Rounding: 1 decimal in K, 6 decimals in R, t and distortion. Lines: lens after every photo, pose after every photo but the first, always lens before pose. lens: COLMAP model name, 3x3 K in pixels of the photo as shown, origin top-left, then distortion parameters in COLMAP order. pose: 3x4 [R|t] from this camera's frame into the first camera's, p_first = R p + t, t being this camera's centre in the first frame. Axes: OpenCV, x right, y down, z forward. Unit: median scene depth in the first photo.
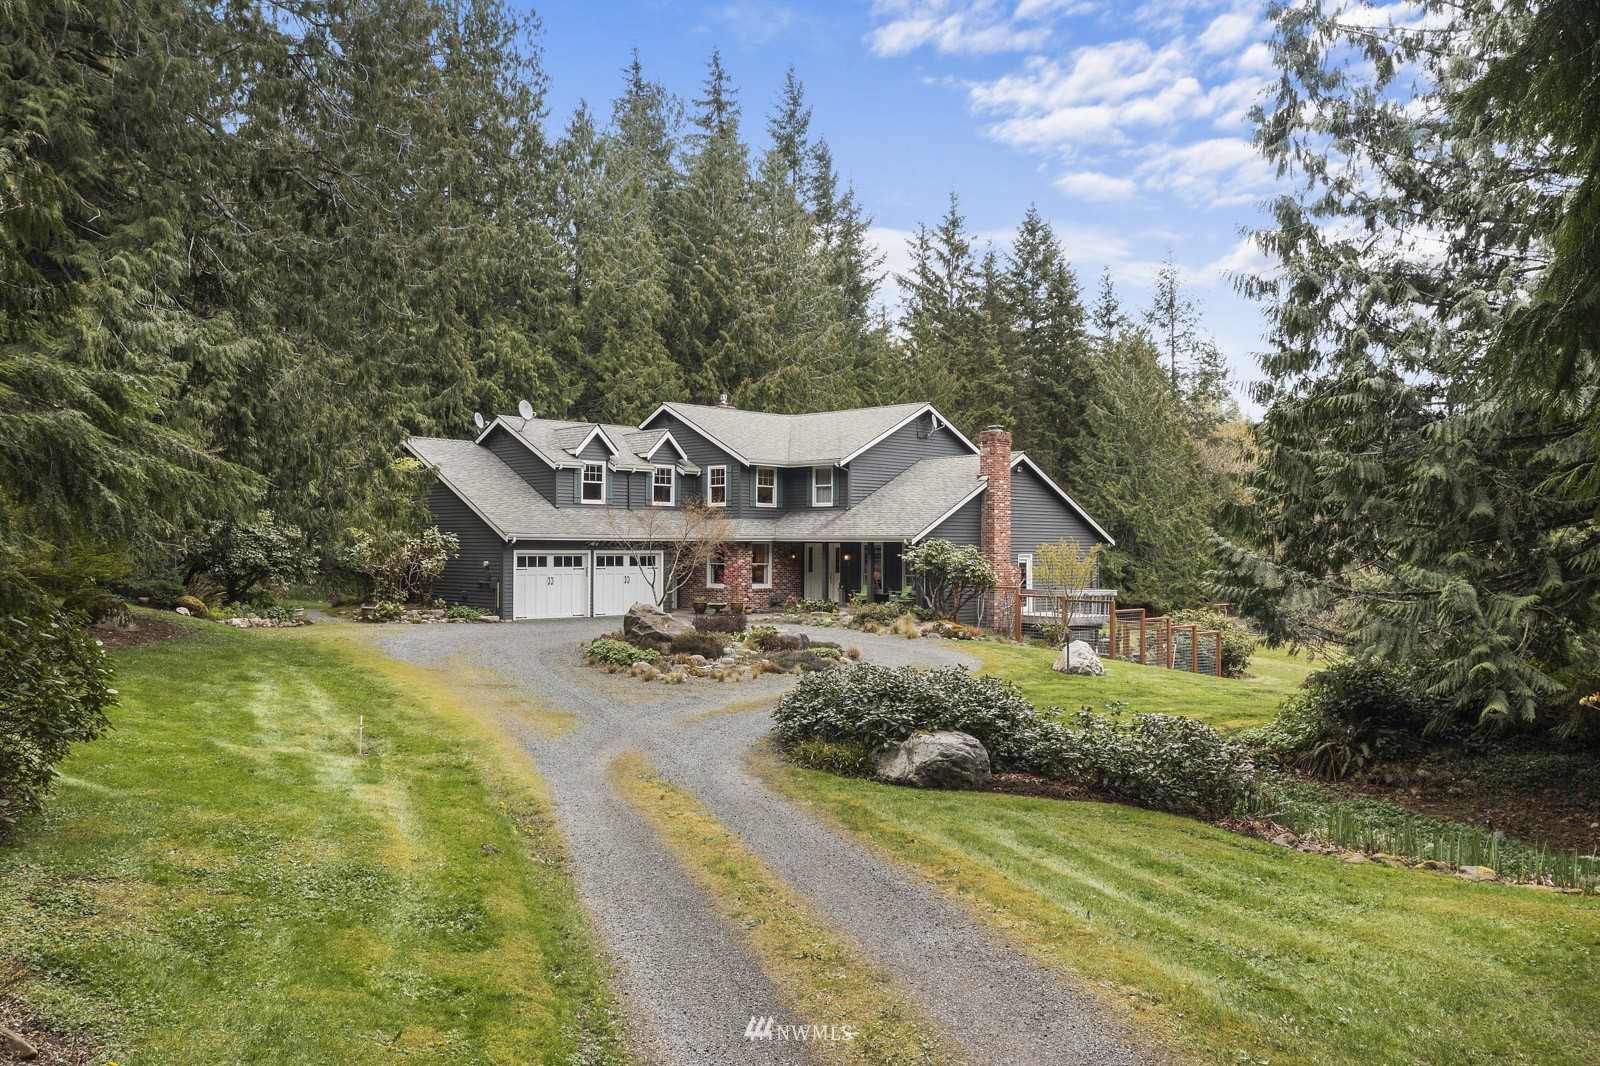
lens RADIAL K [[1298.1, 0, 797.3], [0, 1298.1, 536.5], [0, 0, 1]] dist [-0.012416, 0.009010]
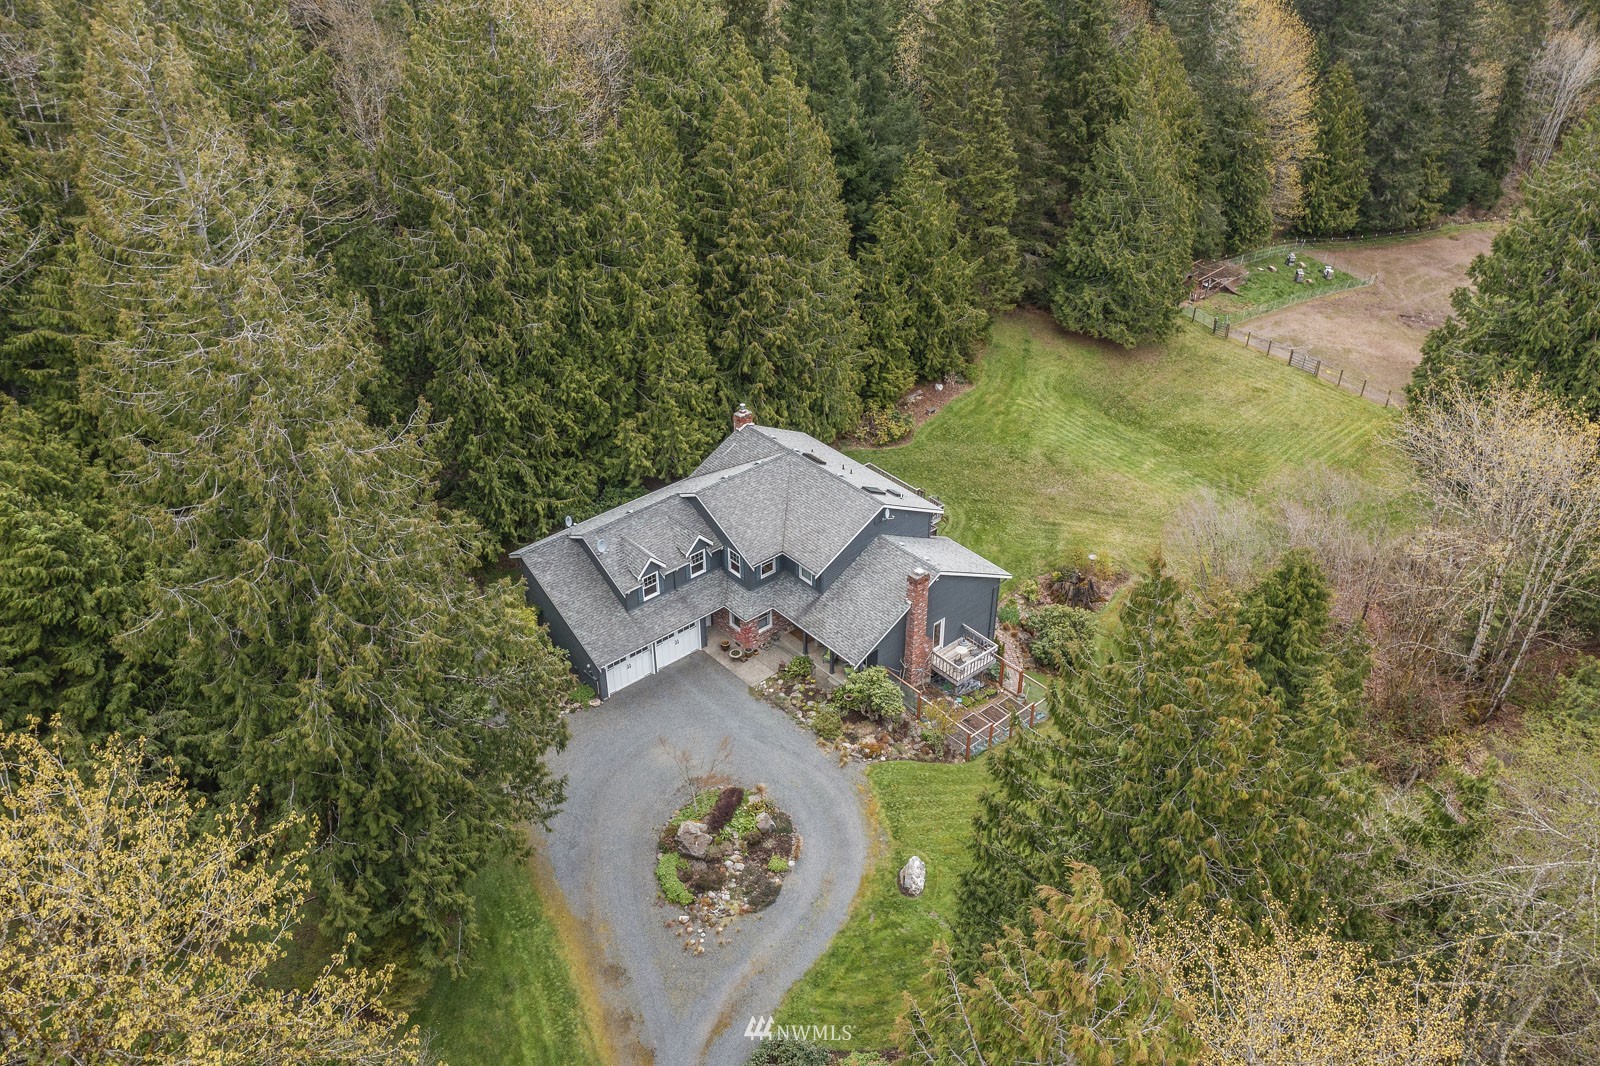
lens RADIAL K [[1298.1, 0, 797.3], [0, 1298.1, 536.5], [0, 0, 1]] dist [-0.012416, 0.009010]
pose [[0.997975, 0.024248, -0.058797, 0.095272], [0.012860, 0.828441, 0.559928, -0.892189], [0.062287, -0.559551, 0.826452, -0.192023]]
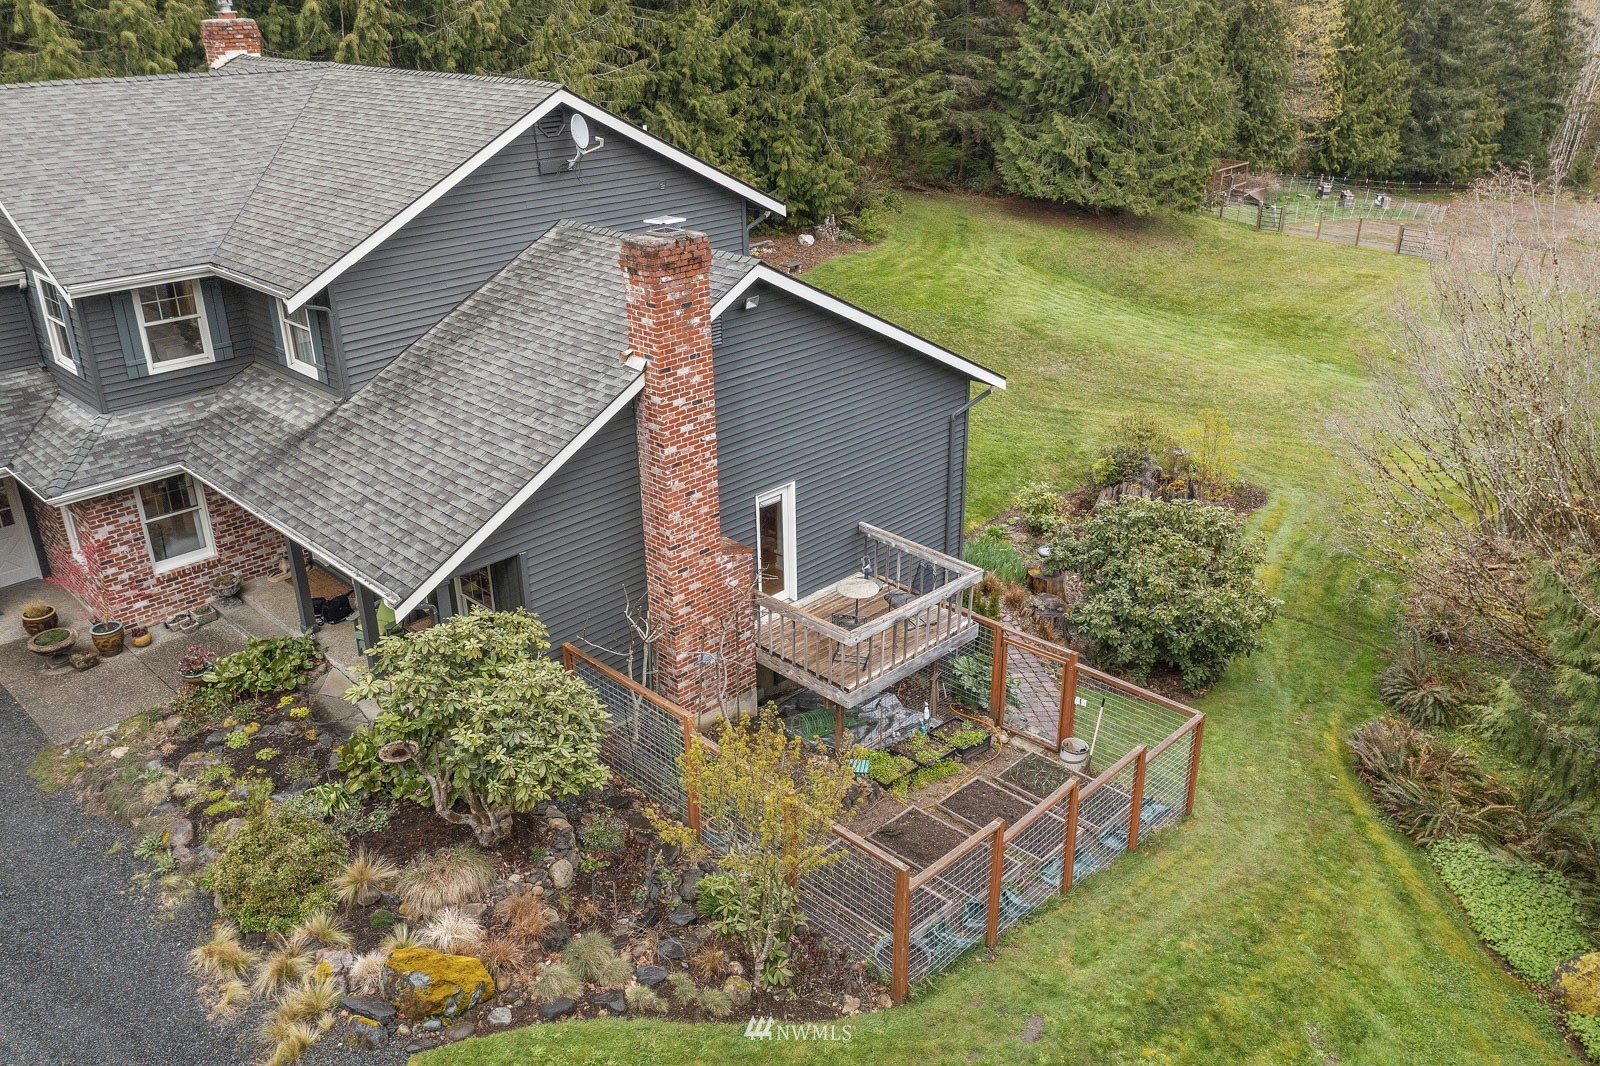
lens RADIAL K [[1273.2, 0, 795.8], [0, 1273.2, 535.6], [0, 0, 1]] dist [-0.009515, -0.000812]
pose [[0.999772, -0.021254, 0.002182, 0.177586], [0.018362, 0.906956, 0.420826, -0.146191], [-0.010923, -0.420690, 0.907139, 0.600534]]
